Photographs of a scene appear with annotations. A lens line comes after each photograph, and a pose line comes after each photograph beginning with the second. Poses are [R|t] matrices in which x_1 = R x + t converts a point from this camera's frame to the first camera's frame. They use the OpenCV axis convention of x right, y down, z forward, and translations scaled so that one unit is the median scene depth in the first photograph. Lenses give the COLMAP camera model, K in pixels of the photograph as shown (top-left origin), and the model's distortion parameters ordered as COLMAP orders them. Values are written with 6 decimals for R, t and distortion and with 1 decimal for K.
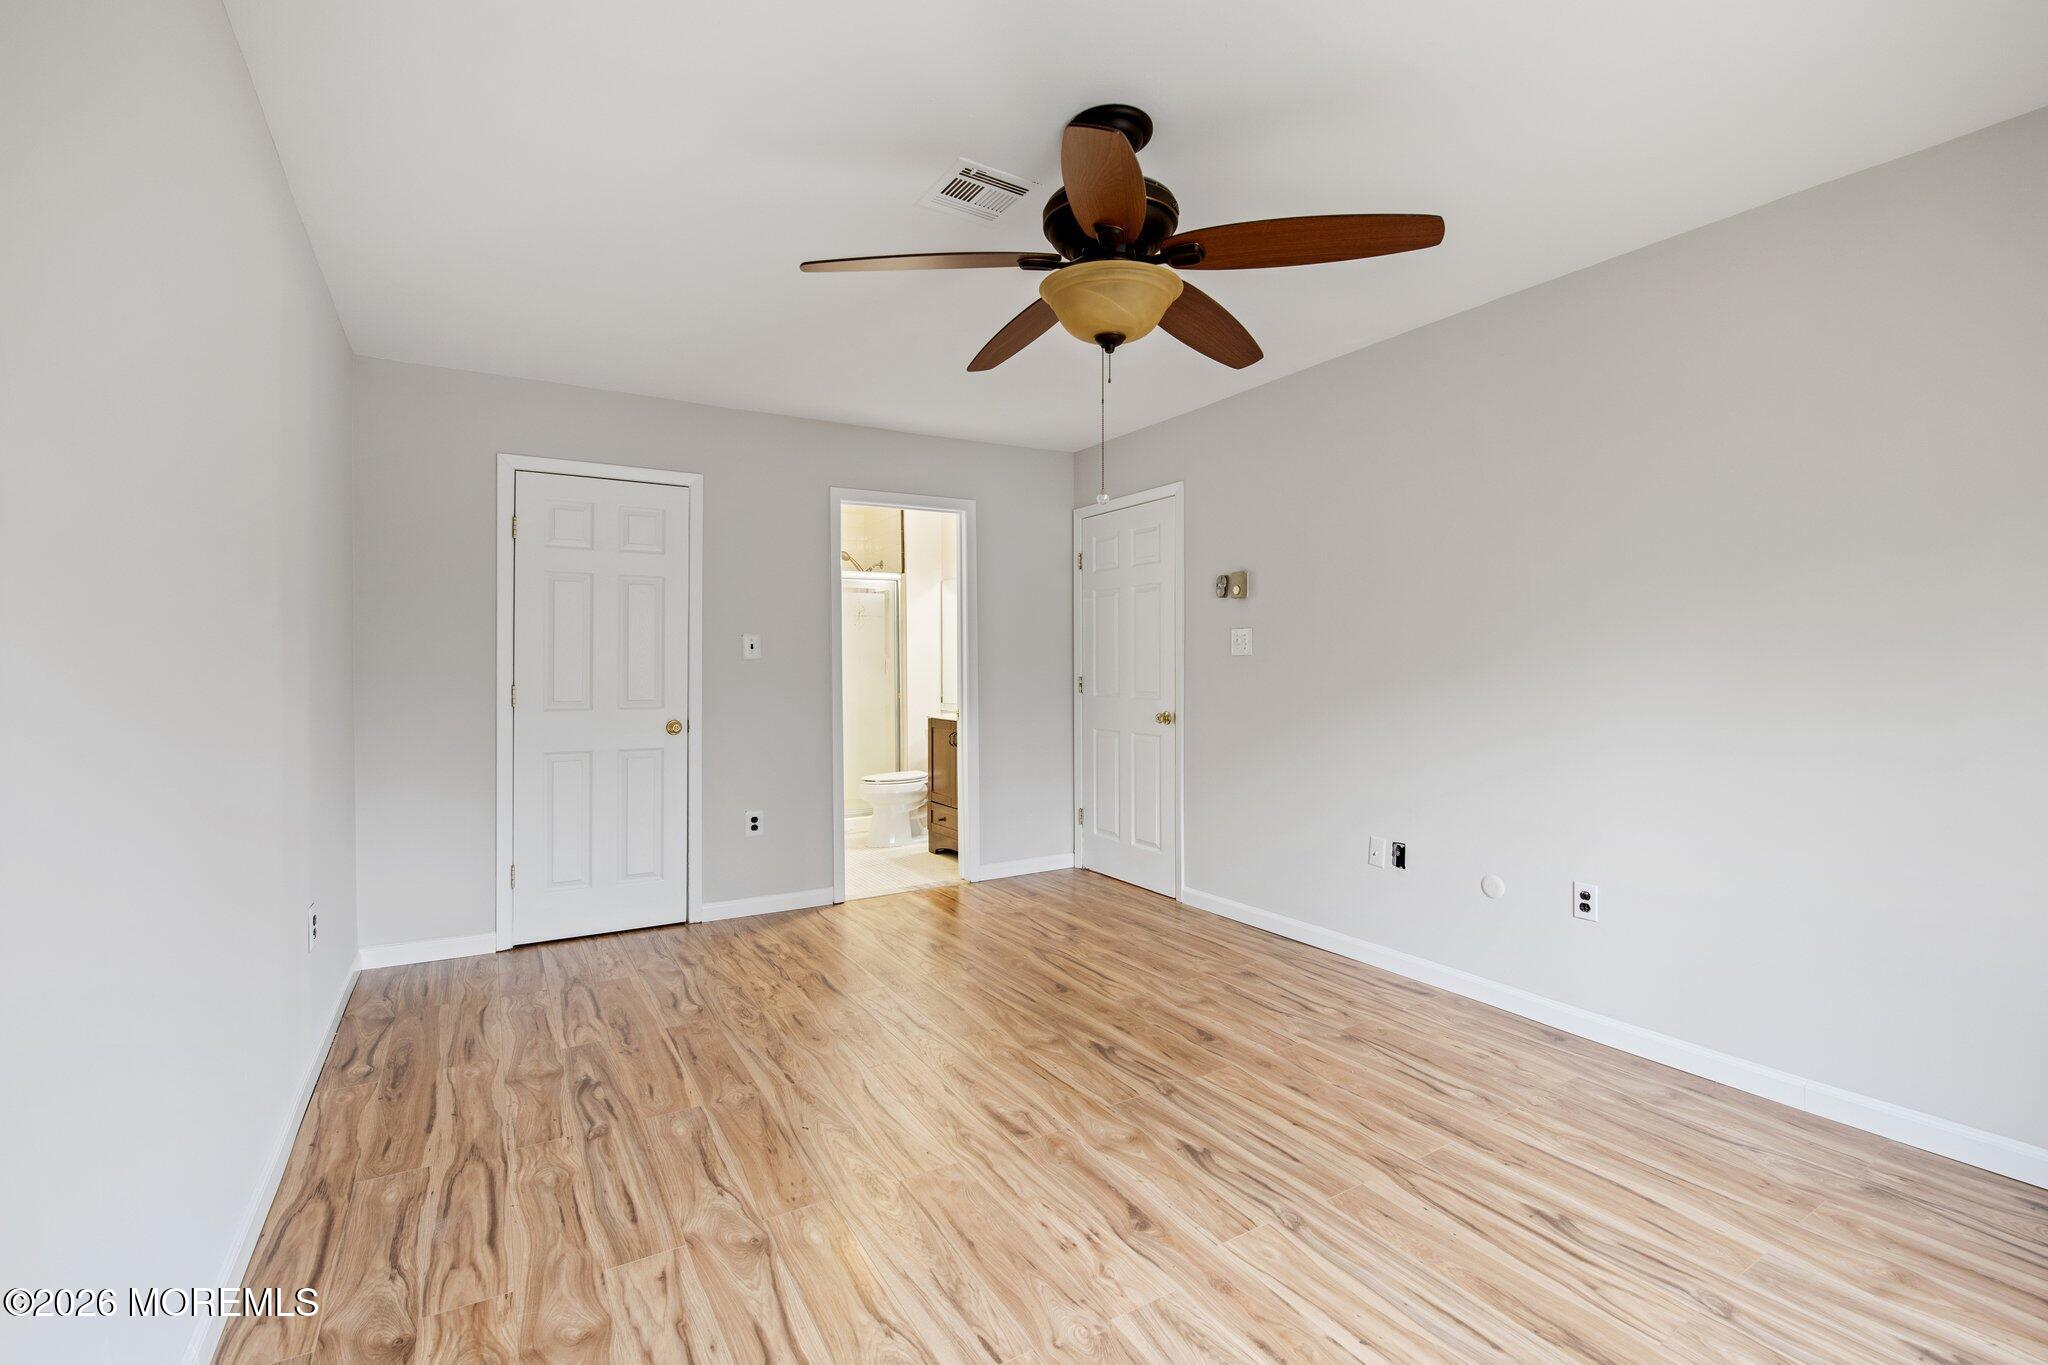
lens RADIAL K [[898.7, 0, 1016.2], [0, 898.7, 664.9], [0, 0, 1]] dist [-0.010329, -0.000294]
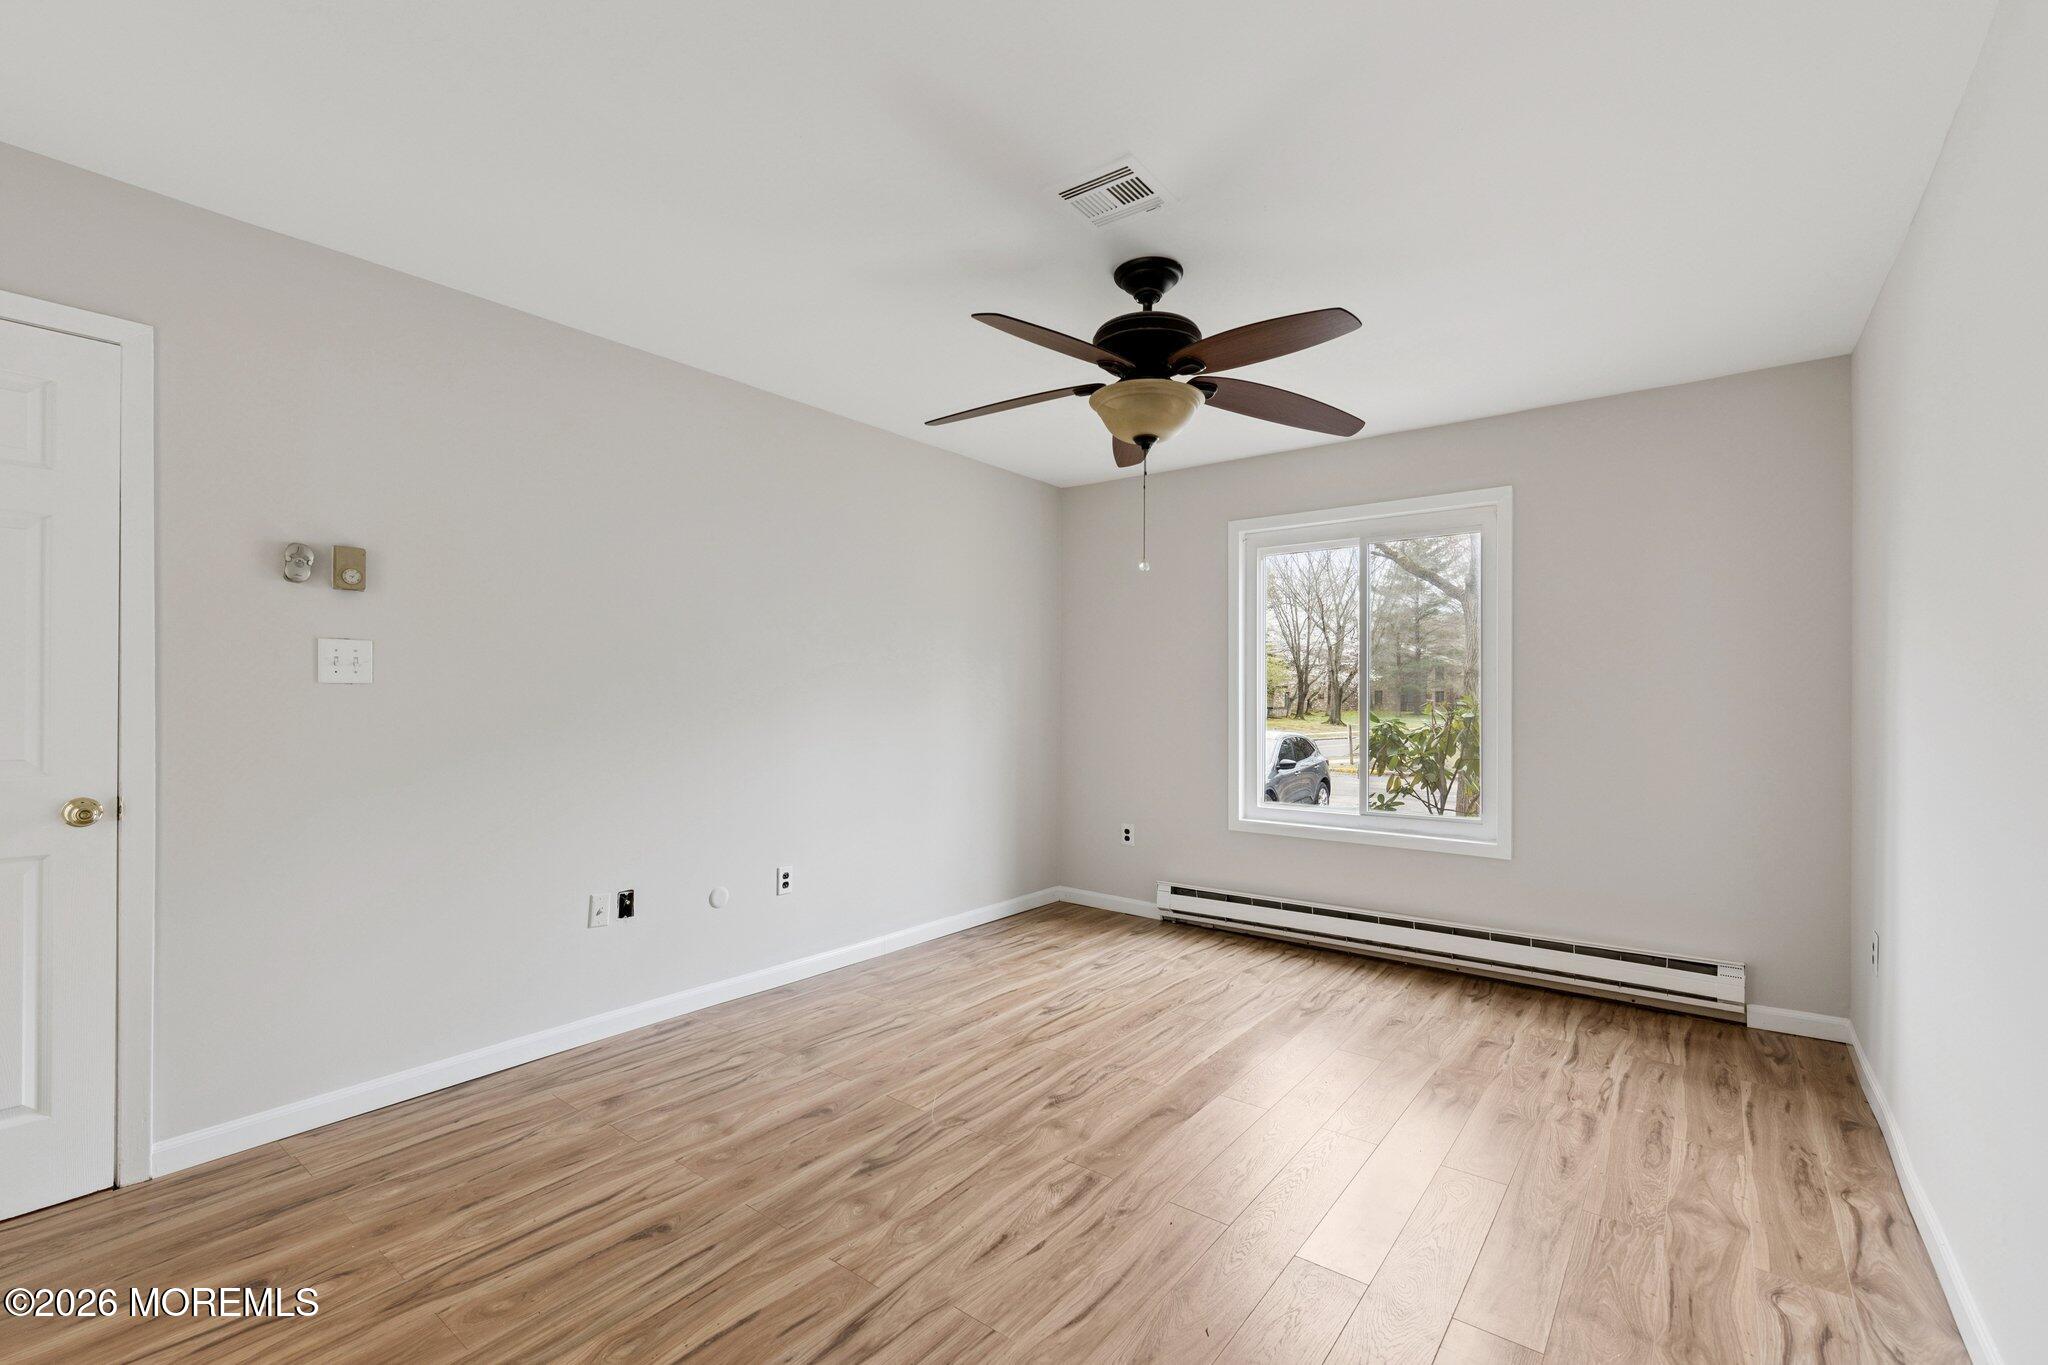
lens RADIAL K [[884.4, 0, 1022.8], [0, 884.4, 698.5], [0, 0, 1]] dist [-0.000635, 0.000053]
pose [[-0.365078, 0.001038, 0.930976, -0.693316], [-0.002461, 0.999995, -0.002080, -0.000341], [-0.930974, -0.003050, -0.365073, 1.140109]]
